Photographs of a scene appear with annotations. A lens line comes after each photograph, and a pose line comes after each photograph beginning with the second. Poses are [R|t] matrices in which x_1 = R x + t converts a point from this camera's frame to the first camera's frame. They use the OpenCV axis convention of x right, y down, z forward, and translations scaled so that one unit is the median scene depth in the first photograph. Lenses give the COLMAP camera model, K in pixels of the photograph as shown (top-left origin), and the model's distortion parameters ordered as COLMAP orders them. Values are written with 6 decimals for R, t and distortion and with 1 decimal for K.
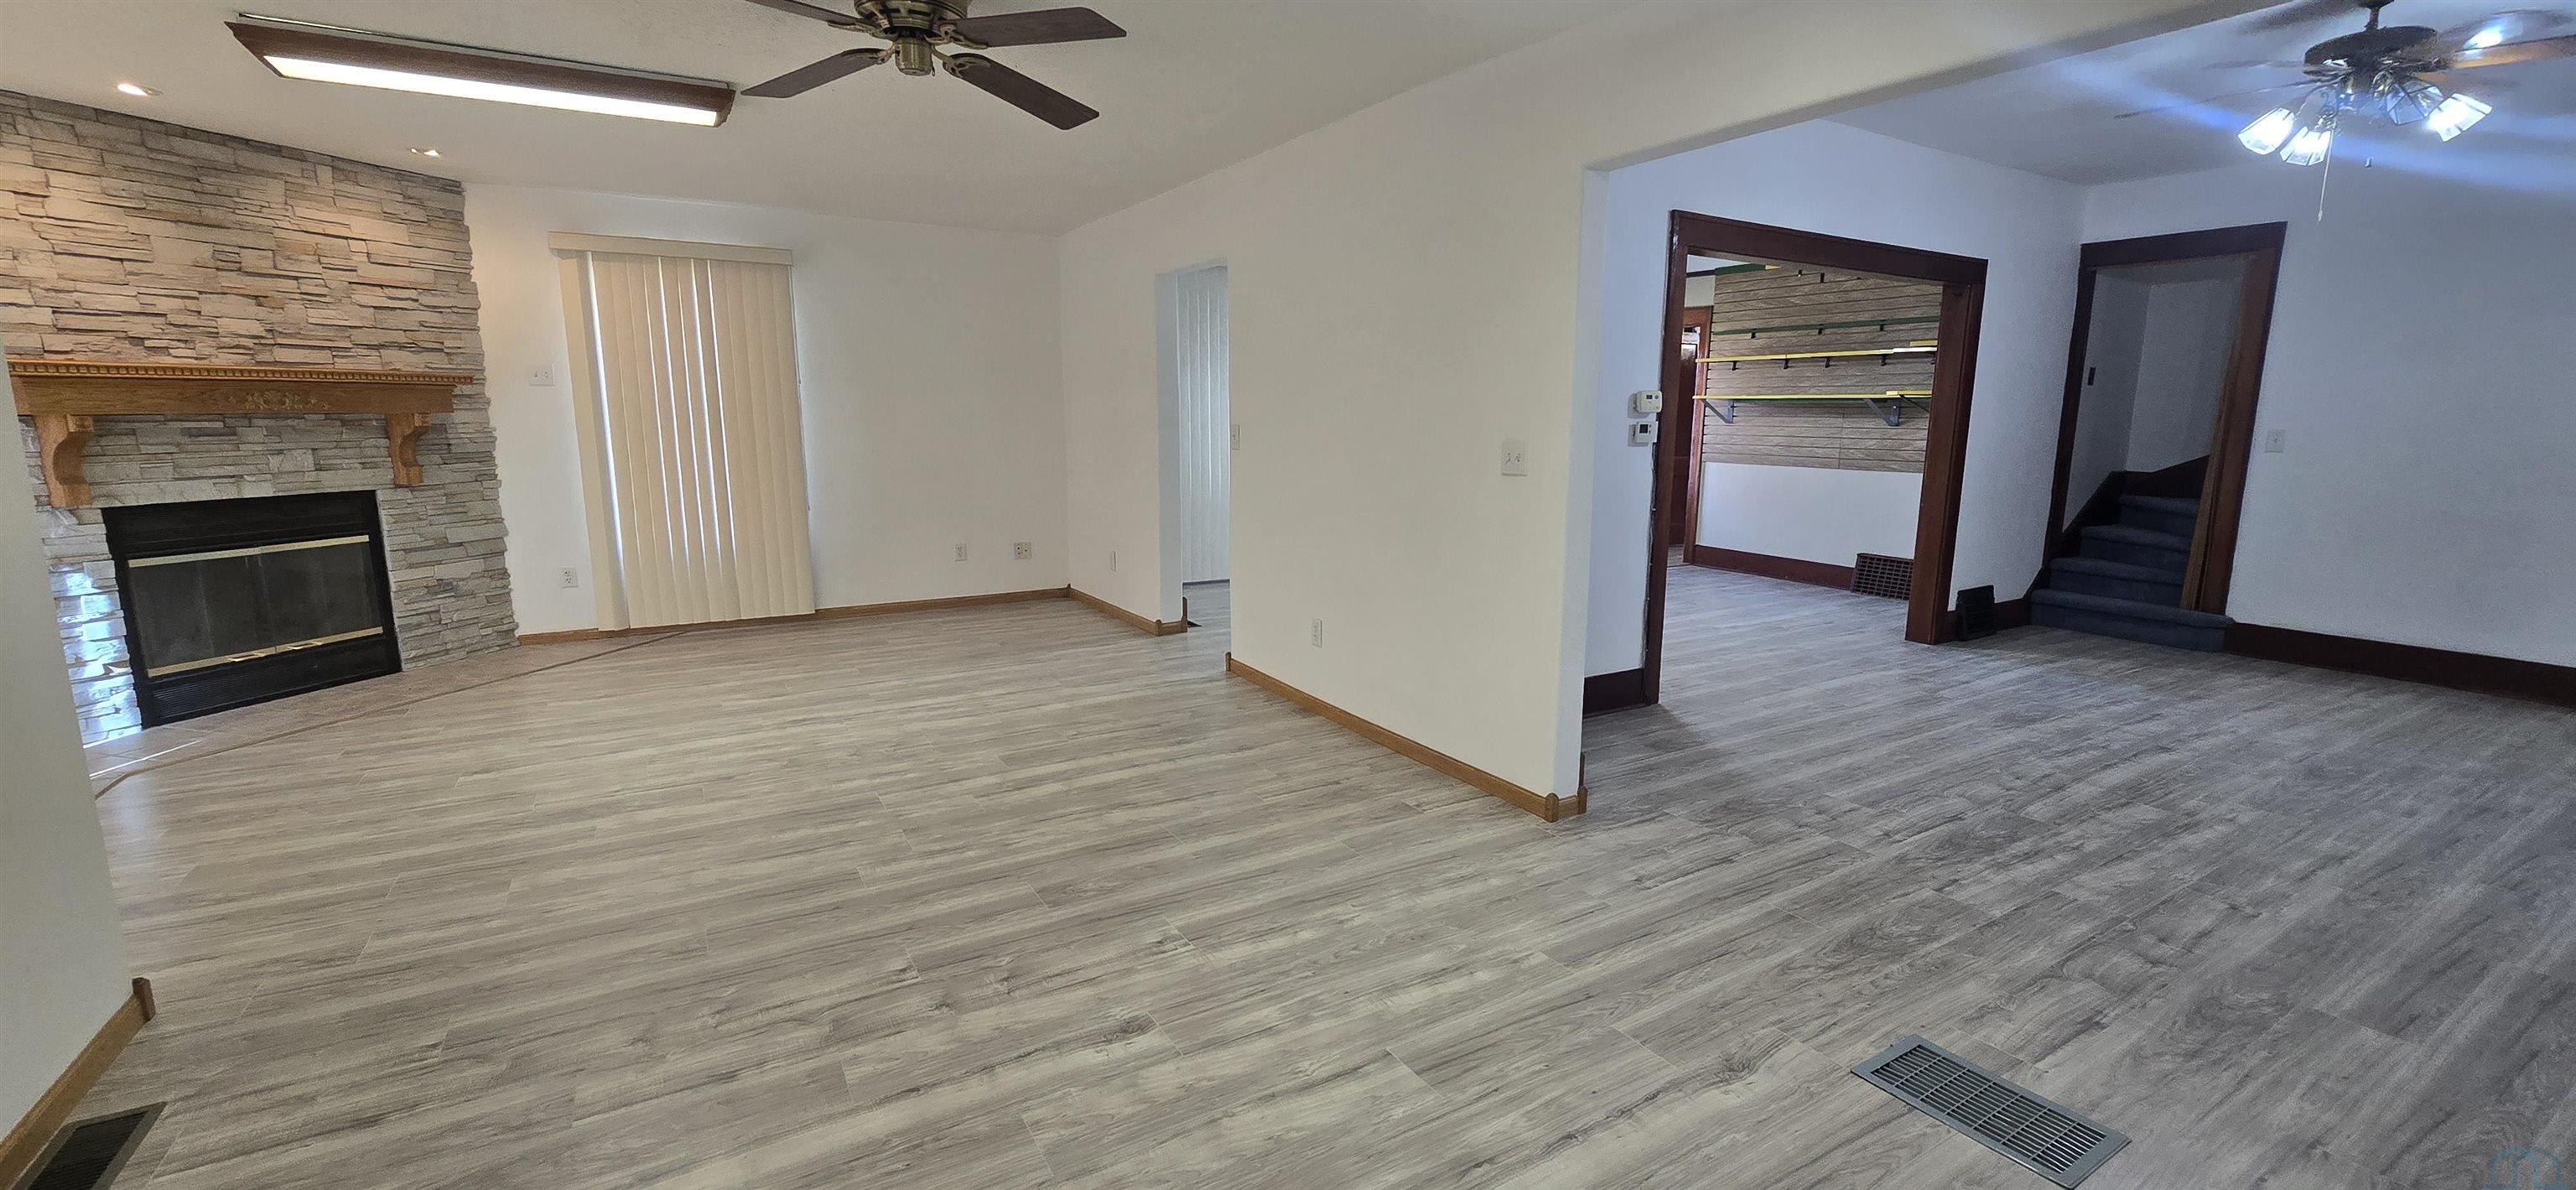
lens RADIAL K [[1051.3, 0, 1283.5], [0, 1051.3, 594.3], [0, 0, 1]] dist [0.004302, 0.000037]
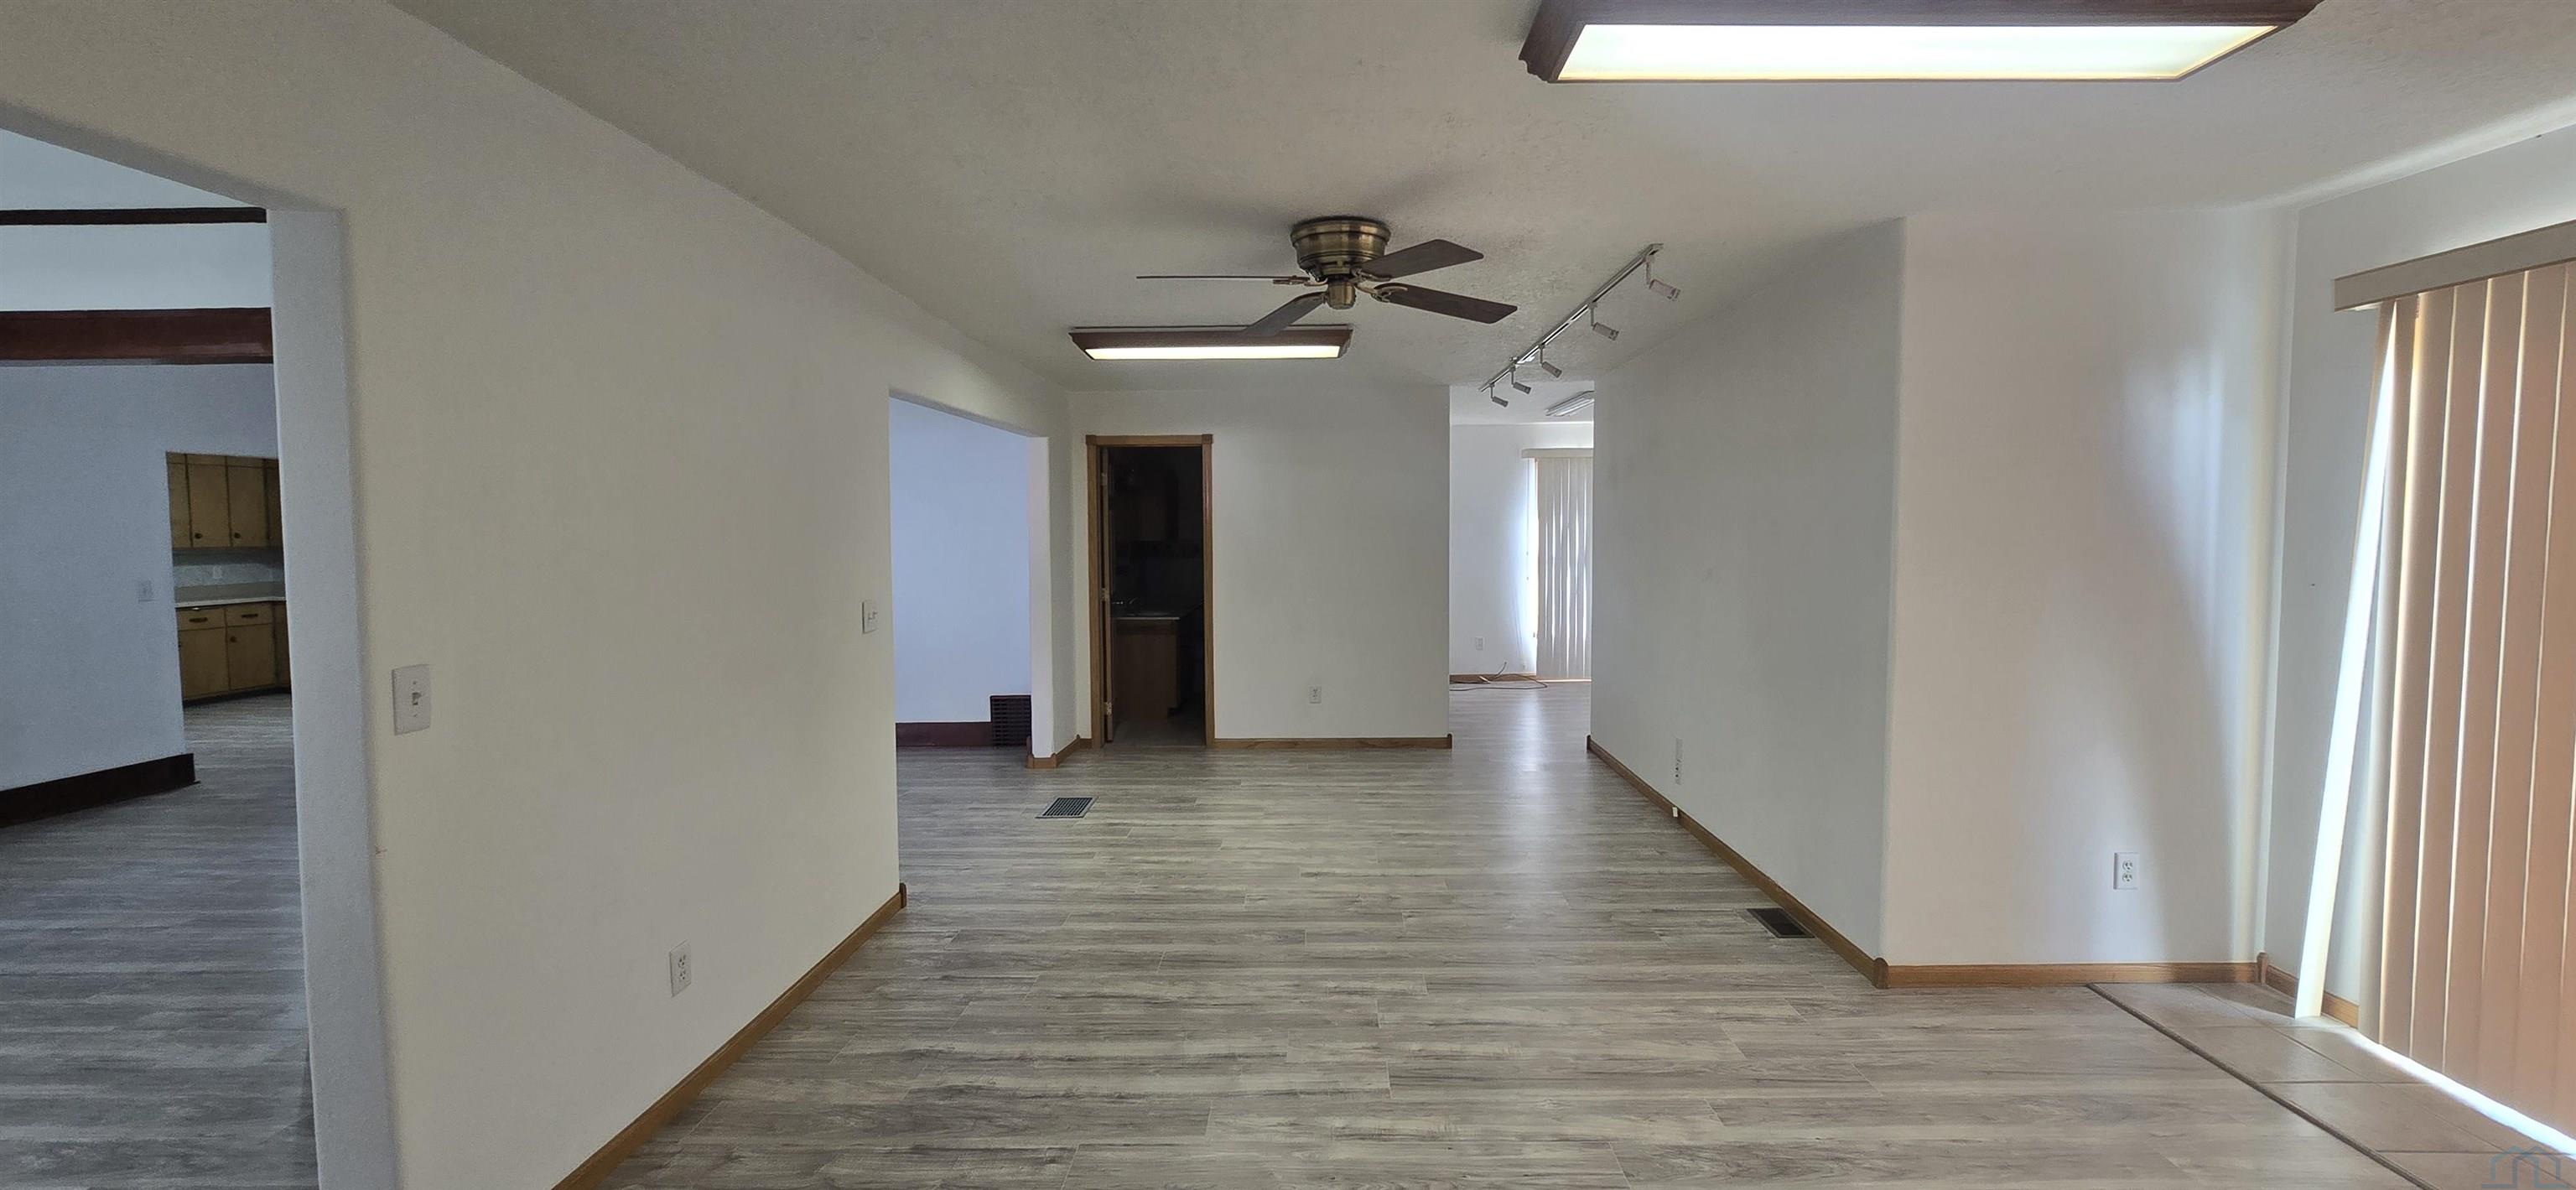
lens RADIAL K [[1051.3, 0, 1294.5], [0, 1051.3, 588.2], [0, 0, 1]] dist [0.004302, 0.000037]
pose [[-0.847856, -0.030440, 0.529353, -0.892668], [0.095178, 0.973397, 0.208420, -0.413177], [-0.521615, 0.227093, -0.822403, 1.959396]]
